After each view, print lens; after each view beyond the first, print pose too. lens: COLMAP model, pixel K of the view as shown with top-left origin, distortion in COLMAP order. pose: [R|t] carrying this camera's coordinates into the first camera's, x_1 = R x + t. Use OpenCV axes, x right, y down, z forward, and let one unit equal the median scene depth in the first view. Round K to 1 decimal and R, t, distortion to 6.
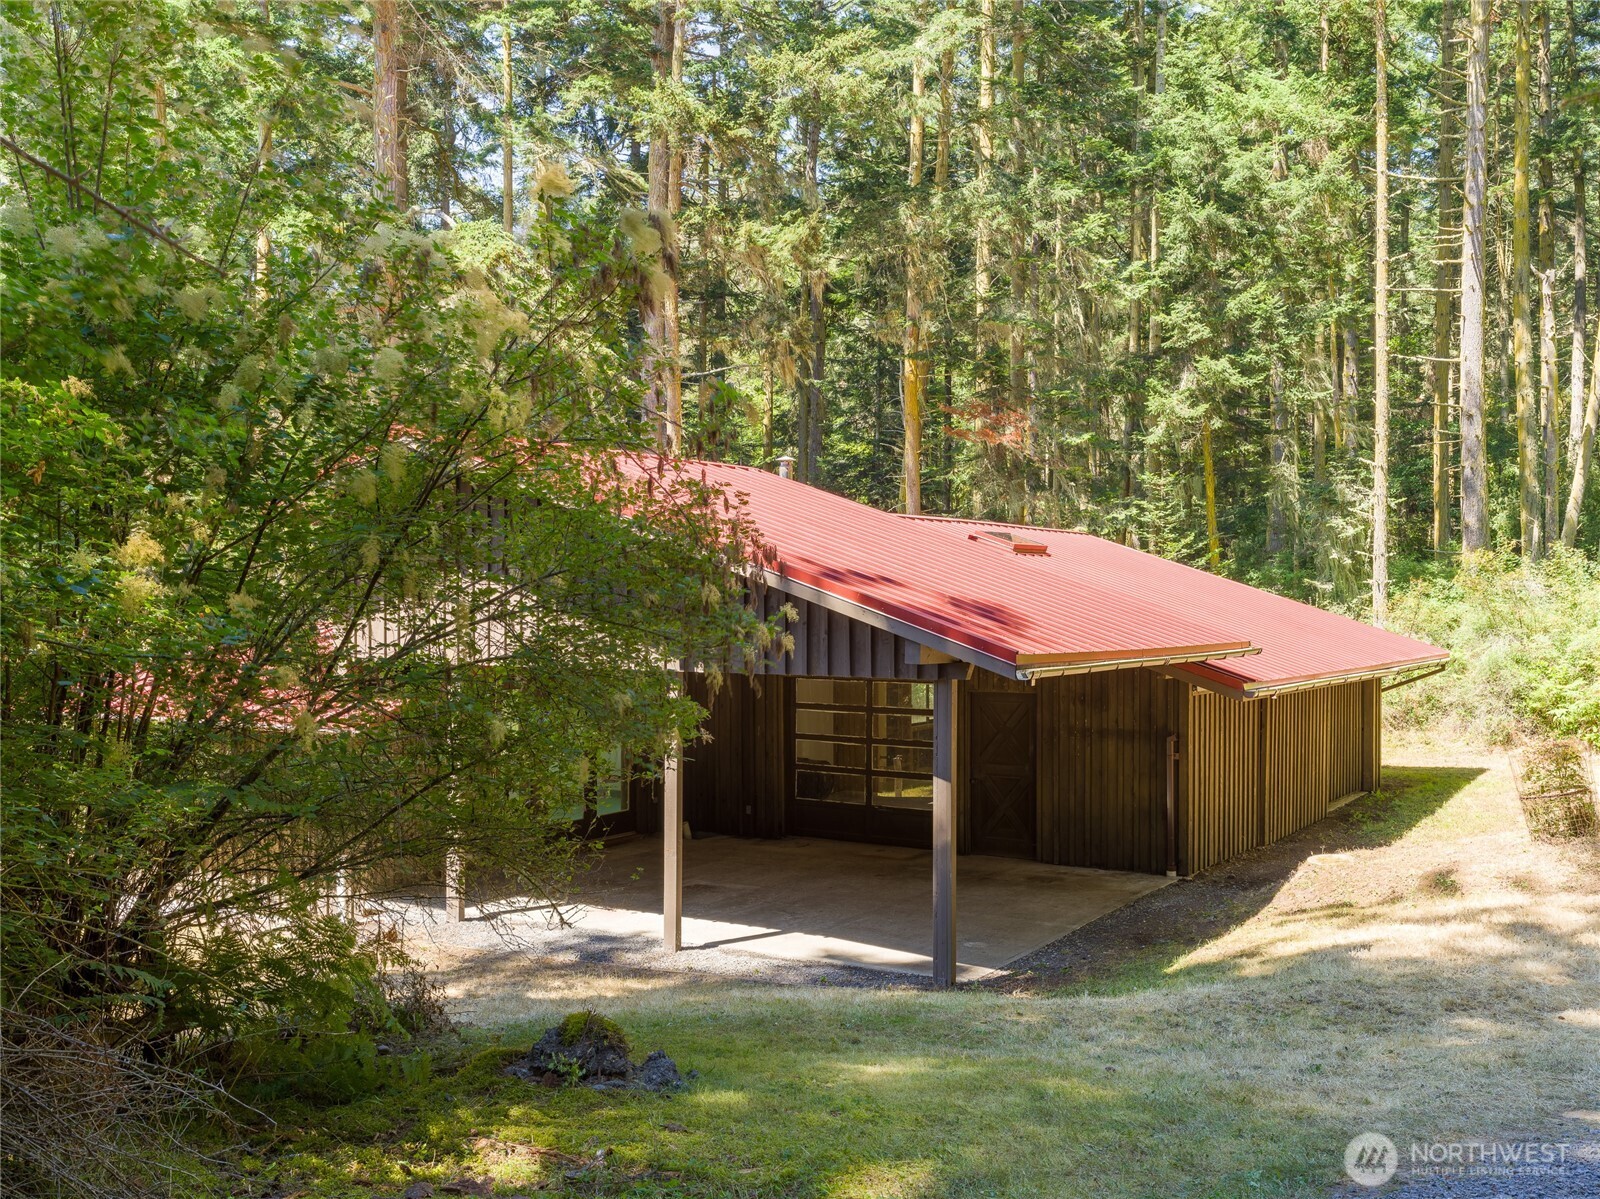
lens RADIAL K [[1369.7, 0, 800.0], [0, 1369.7, 599.5], [0, 0, 1]] dist [-0.054188, 0.064971]
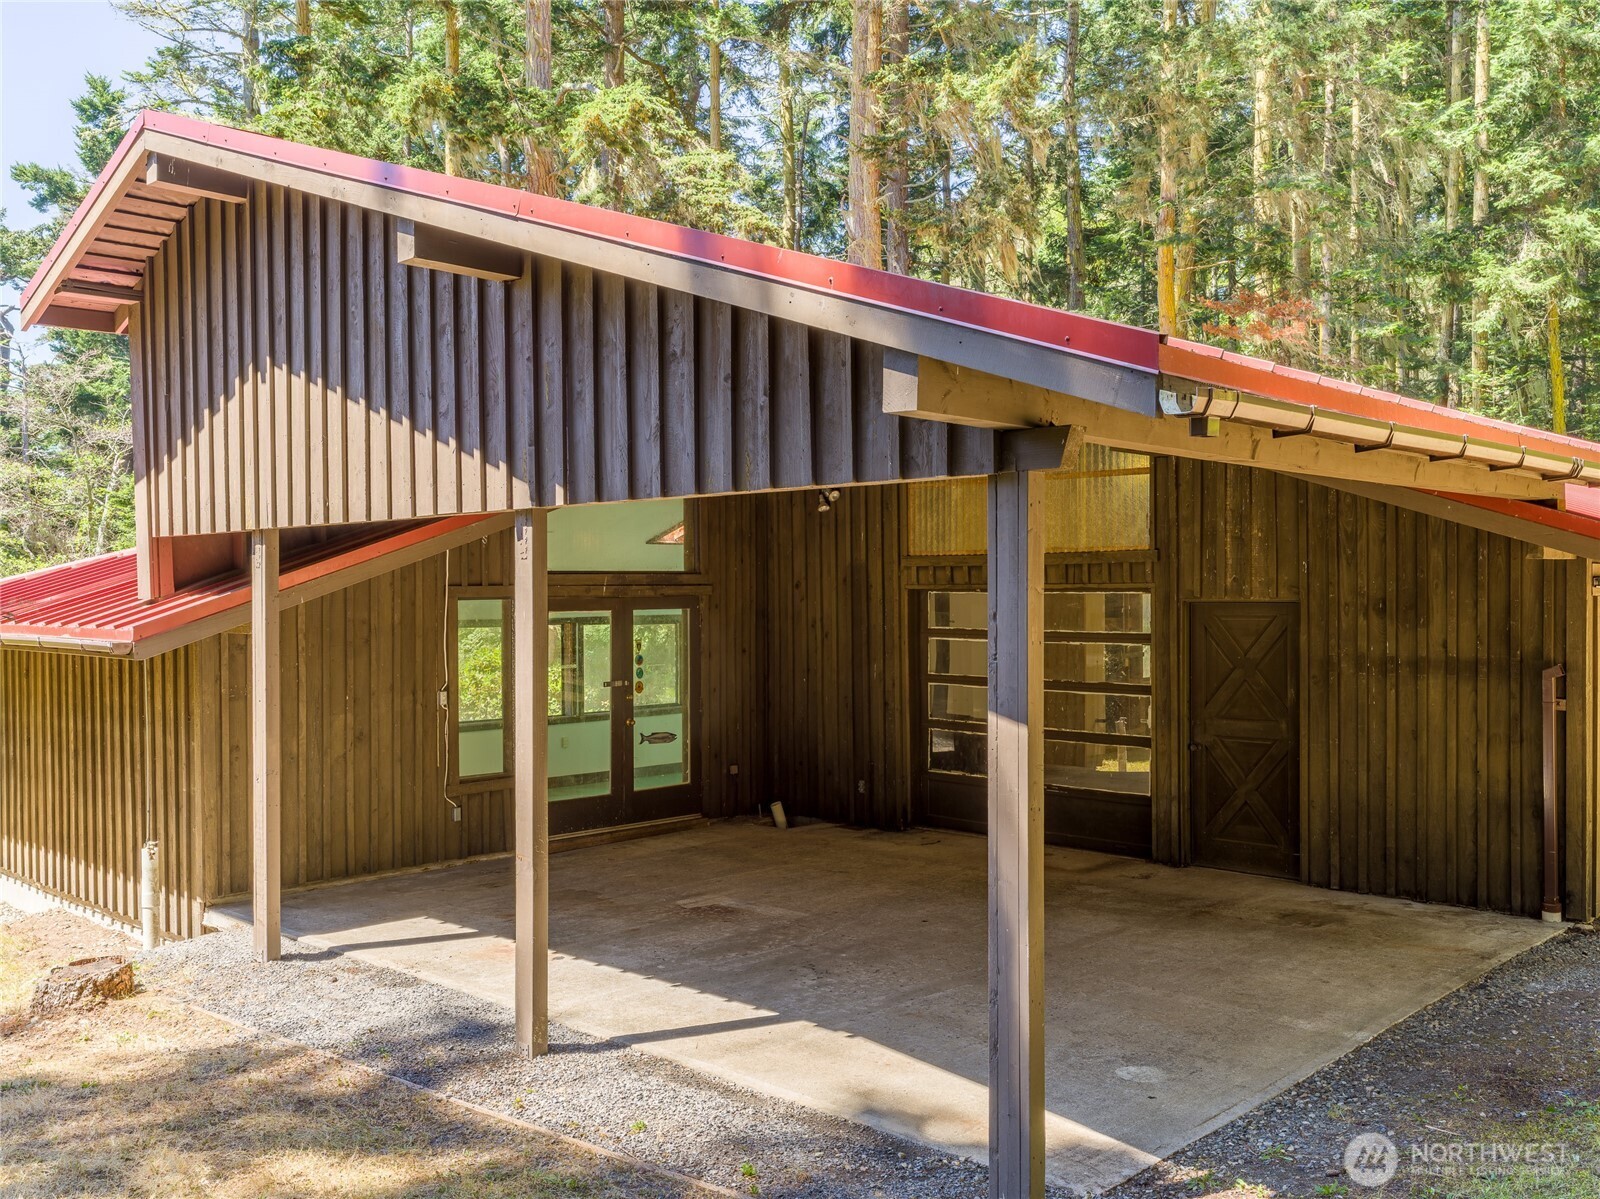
lens RADIAL K [[1369.7, 0, 800.0], [0, 1369.7, 599.5], [0, 0, 1]] dist [-0.054188, 0.064971]
pose [[0.978924, -0.006013, -0.204134, 0.074917], [0.009256, 0.999846, 0.014938, 0.052954], [0.204013, -0.016513, 0.978829, 0.347215]]
